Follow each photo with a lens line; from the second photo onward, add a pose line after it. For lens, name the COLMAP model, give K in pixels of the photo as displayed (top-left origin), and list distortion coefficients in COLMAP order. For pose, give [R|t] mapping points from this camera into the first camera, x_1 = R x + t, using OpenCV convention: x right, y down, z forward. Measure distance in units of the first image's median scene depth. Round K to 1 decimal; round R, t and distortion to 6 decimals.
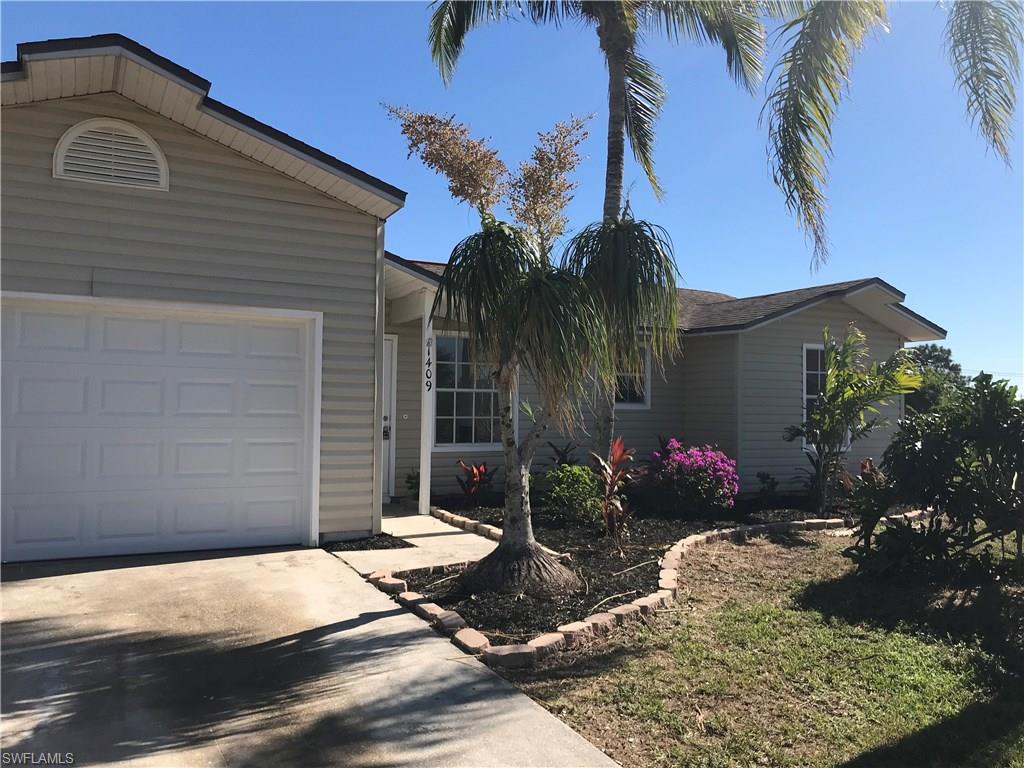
lens RADIAL K [[842.4, 0, 512.0], [0, 842.4, 384.0], [0, 0, 1]] dist [0.000161, -0.001810]
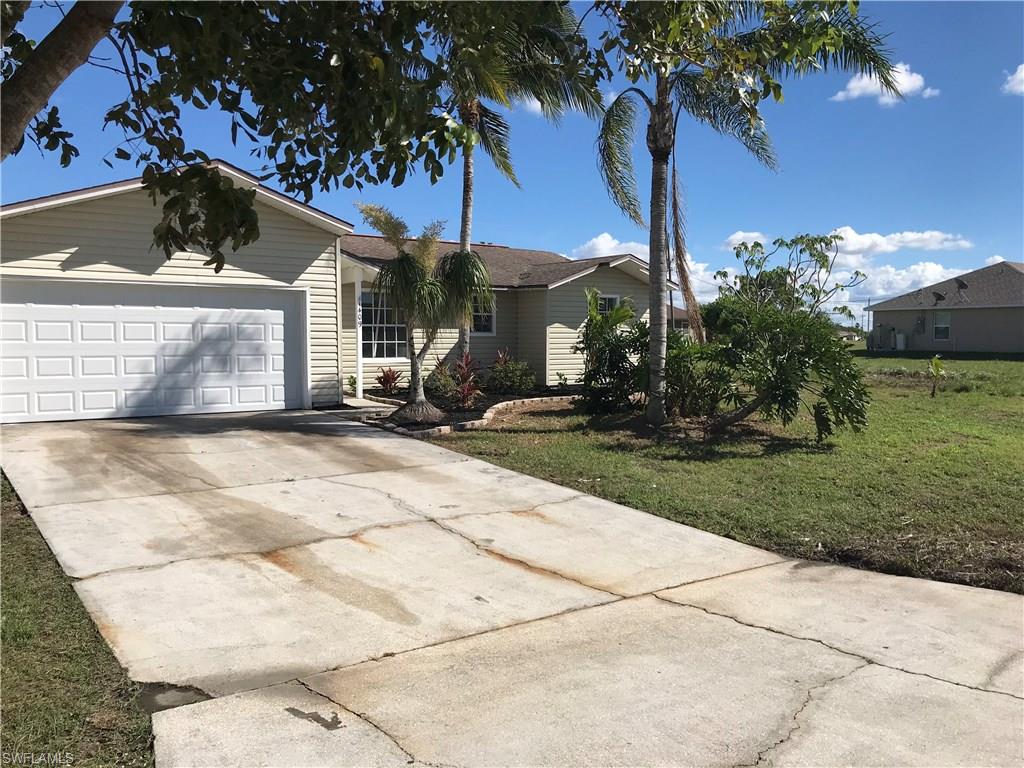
lens RADIAL K [[842.4, 0, 512.0], [0, 842.4, 384.0], [0, 0, 1]] dist [0.000161, -0.001810]
pose [[0.990018, -0.019386, 0.139598, -0.035194], [0.007595, 0.996394, 0.084504, -0.018530], [-0.140733, -0.082600, 0.986596, -0.771817]]
